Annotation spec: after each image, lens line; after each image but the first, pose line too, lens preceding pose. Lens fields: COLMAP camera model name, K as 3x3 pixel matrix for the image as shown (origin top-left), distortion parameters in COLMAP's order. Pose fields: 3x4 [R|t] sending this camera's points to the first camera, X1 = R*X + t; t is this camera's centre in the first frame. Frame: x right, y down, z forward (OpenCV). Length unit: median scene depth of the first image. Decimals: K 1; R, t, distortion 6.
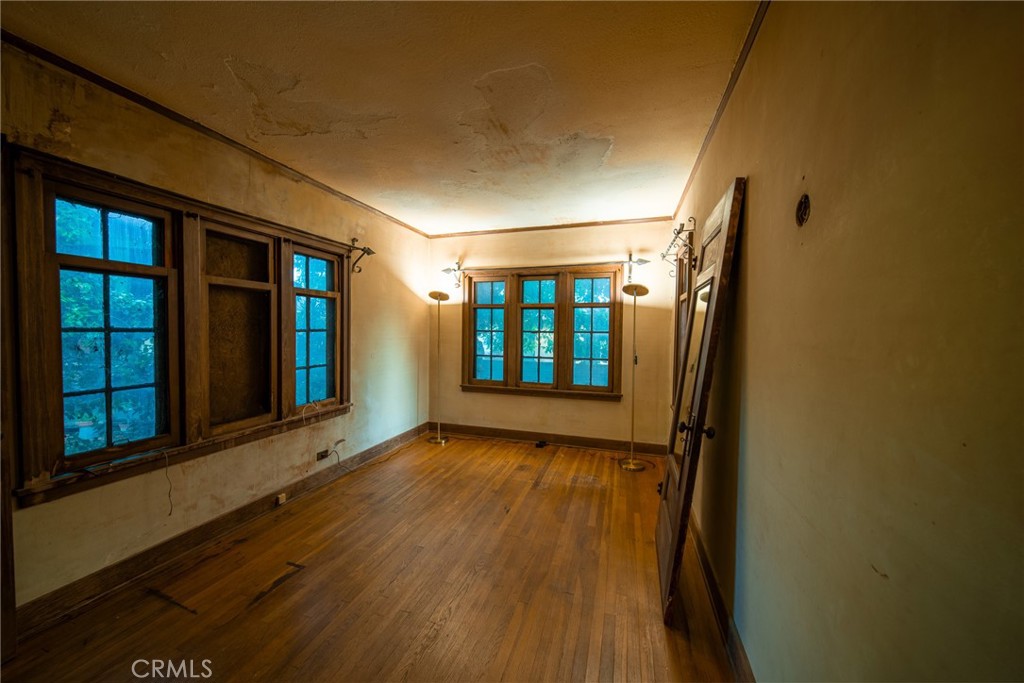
lens RADIAL K [[362.3, 0, 512.0], [0, 362.3, 341.5], [0, 0, 1]] dist [-0.000180, -0.000077]
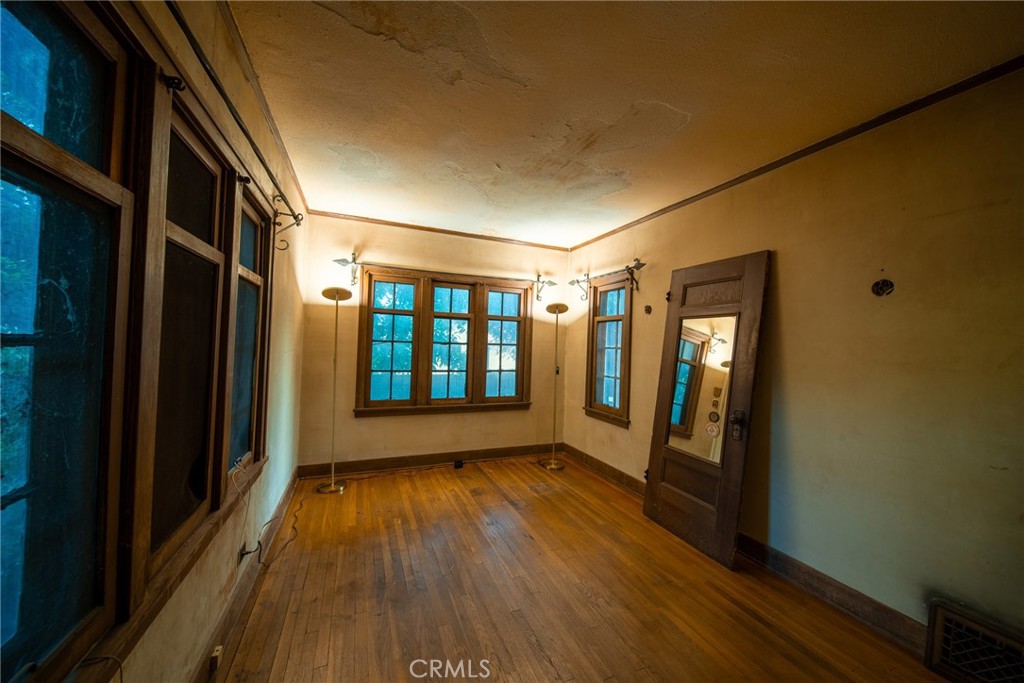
lens RADIAL K [[361.2, 0, 512.0], [0, 361.2, 341.5], [0, 0, 1]] dist [0.000871, 0.000045]
pose [[0.758921, 0.017785, 0.650940, -0.450720], [-0.003071, 0.999714, -0.023734, -0.010784], [-0.651175, 0.016013, 0.758758, 0.213105]]
